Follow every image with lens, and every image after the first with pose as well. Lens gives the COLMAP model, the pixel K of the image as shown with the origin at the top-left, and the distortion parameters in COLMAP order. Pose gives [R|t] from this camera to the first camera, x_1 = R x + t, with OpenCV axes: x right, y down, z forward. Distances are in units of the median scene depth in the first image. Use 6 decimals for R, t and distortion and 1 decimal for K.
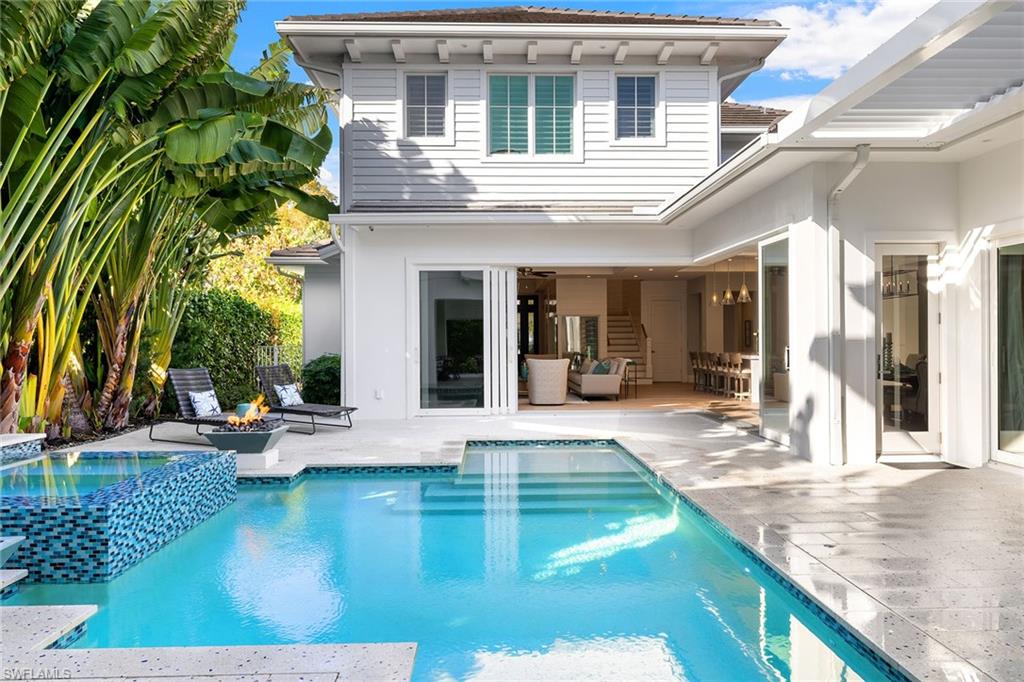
lens RADIAL K [[740.1, 0, 516.0], [0, 740.1, 341.0], [0, 0, 1]] dist [-0.004481, 0.006596]
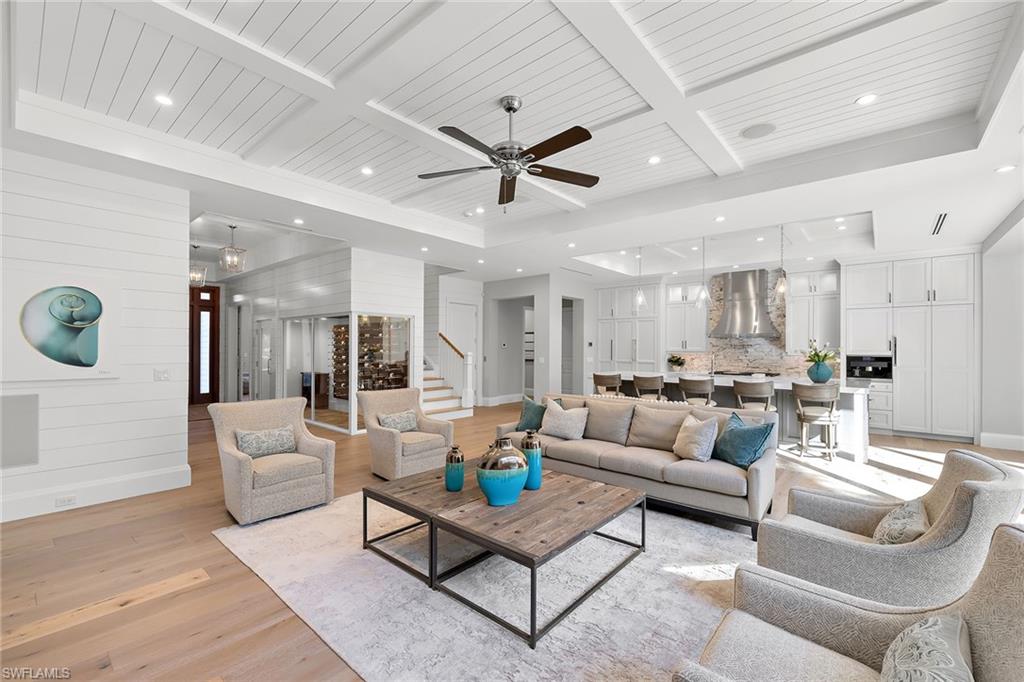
lens RADIAL K [[432.1, 0, 515.1], [0, 432.1, 347.0], [0, 0, 1]] dist [0.002555, 0.000139]
pose [[0.674864, 0.013339, 0.737822, -0.208228], [-0.006417, 0.999905, -0.012208, -0.009616], [-0.737914, 0.003504, 0.674885, 1.363870]]
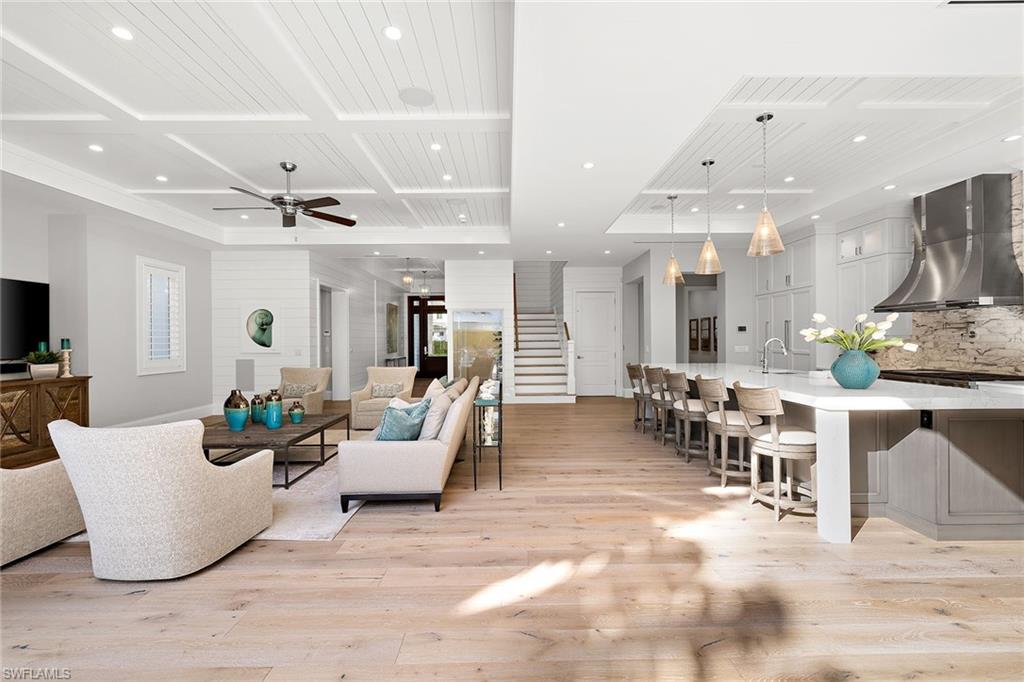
lens RADIAL K [[432.1, 0, 513.8], [0, 432.1, 341.5], [0, 0, 1]] dist [0.002555, 0.000139]
pose [[0.999834, 0.001333, -0.018164, 0.259654], [-0.001303, 0.999998, 0.001678, -0.006733], [0.018166, -0.001654, 0.999834, 1.129918]]
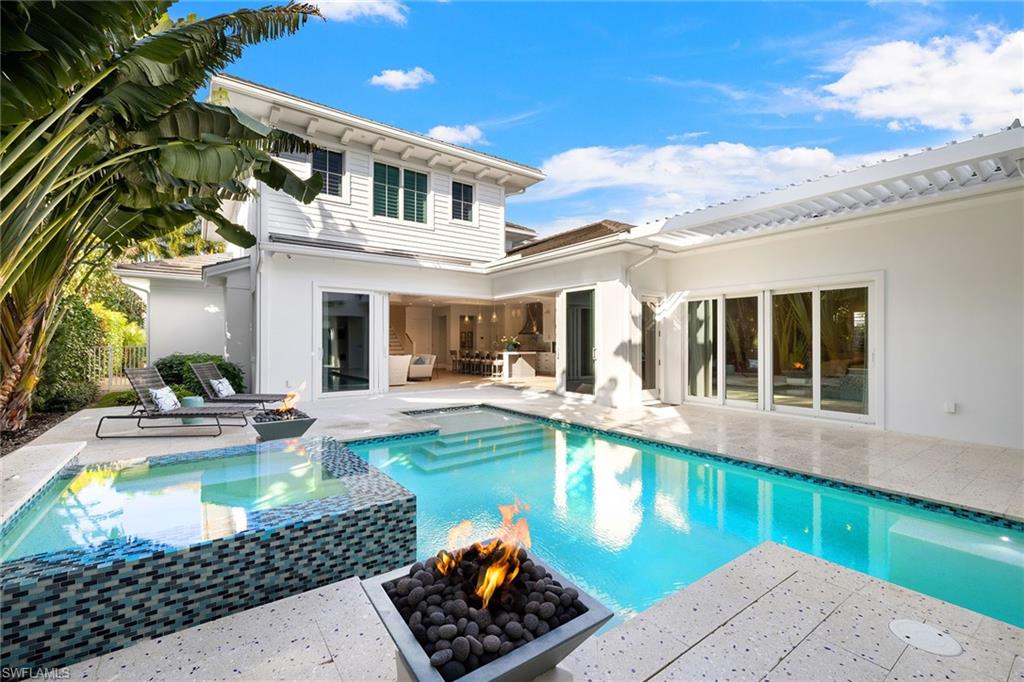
lens RADIAL K [[432.1, 0, 511.4], [0, 432.1, 341.1], [0, 0, 1]] dist [0.002555, 0.000139]
pose [[0.829478, 0.008506, 0.558475, -0.349860], [-0.005156, 0.999958, -0.007573, 0.000861], [-0.558516, 0.003403, 0.829487, 0.176759]]
